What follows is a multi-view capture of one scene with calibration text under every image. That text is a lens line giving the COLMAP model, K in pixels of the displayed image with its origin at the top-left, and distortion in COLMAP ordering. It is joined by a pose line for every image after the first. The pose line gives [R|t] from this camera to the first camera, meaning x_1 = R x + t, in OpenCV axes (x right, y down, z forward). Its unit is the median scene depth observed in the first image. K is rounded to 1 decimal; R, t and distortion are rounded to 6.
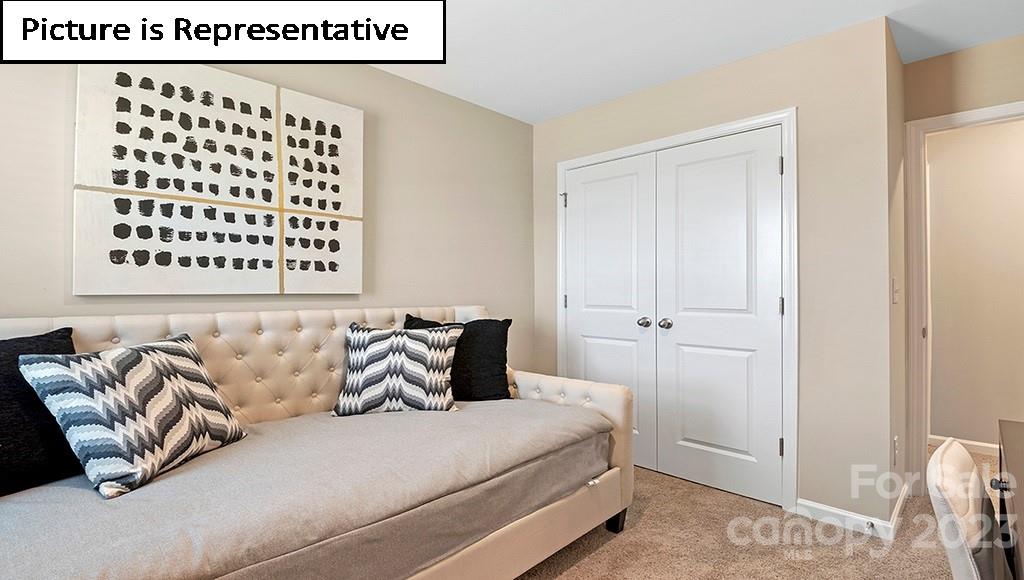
lens RADIAL K [[489.4, 0, 505.8], [0, 489.4, 290.1], [0, 0, 1]] dist [0.000167, -0.000458]
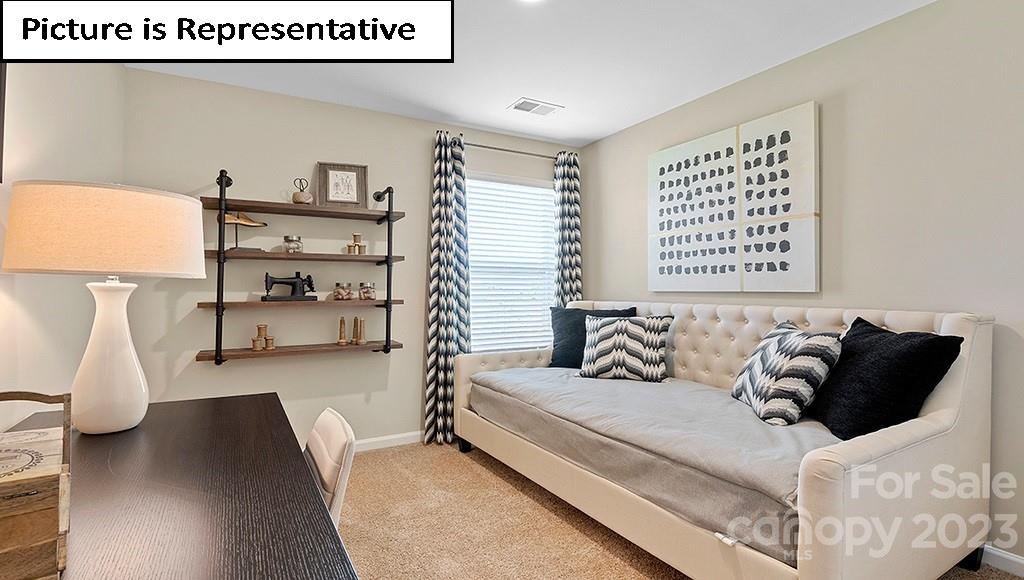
lens RADIAL K [[489.4, 0, 510.1], [0, 489.4, 290.1], [0, 0, 1]] dist [0.000167, -0.000458]
pose [[-0.288515, 0.002905, -0.957471, 0.909485], [0.003396, 0.999992, 0.002010, -0.000591], [0.957469, -0.002672, -0.288523, 0.811555]]
